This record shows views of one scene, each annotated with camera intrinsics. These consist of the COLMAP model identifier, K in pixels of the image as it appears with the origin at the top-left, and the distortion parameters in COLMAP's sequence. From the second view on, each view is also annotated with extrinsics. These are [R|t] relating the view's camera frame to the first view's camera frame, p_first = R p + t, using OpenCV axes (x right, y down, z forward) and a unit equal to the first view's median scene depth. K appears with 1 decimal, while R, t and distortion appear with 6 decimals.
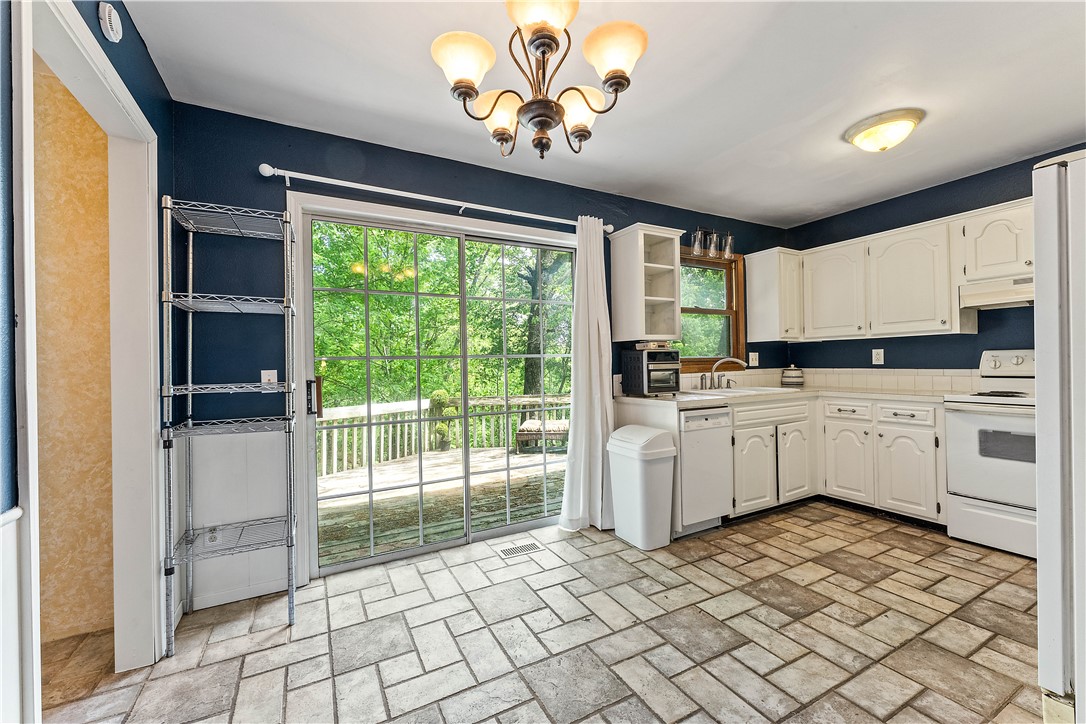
lens RADIAL K [[435.0, 0, 539.4], [0, 435.0, 357.1], [0, 0, 1]] dist [-0.001531, -0.000215]
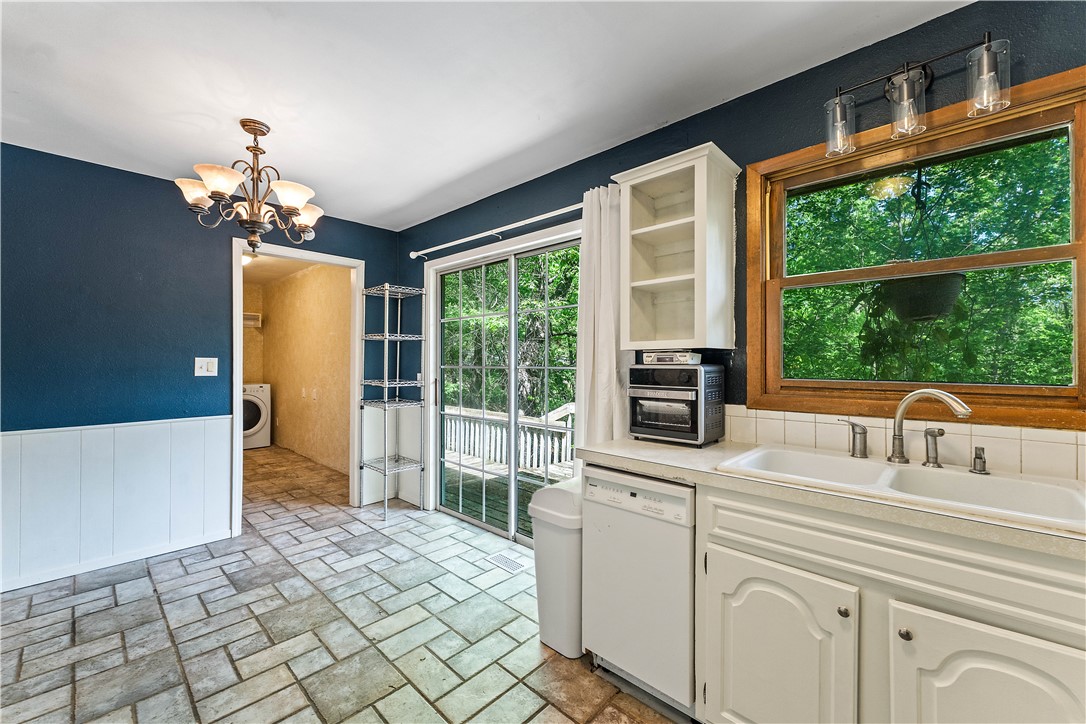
lens RADIAL K [[435.0, 0, 521.8], [0, 435.0, 357.1], [0, 0, 1]] dist [-0.001531, -0.000215]
pose [[0.299048, 0.010248, -0.954183, 0.822602], [0.007684, 0.999884, 0.013147, -0.039067], [0.954207, -0.011264, 0.298935, 0.661435]]
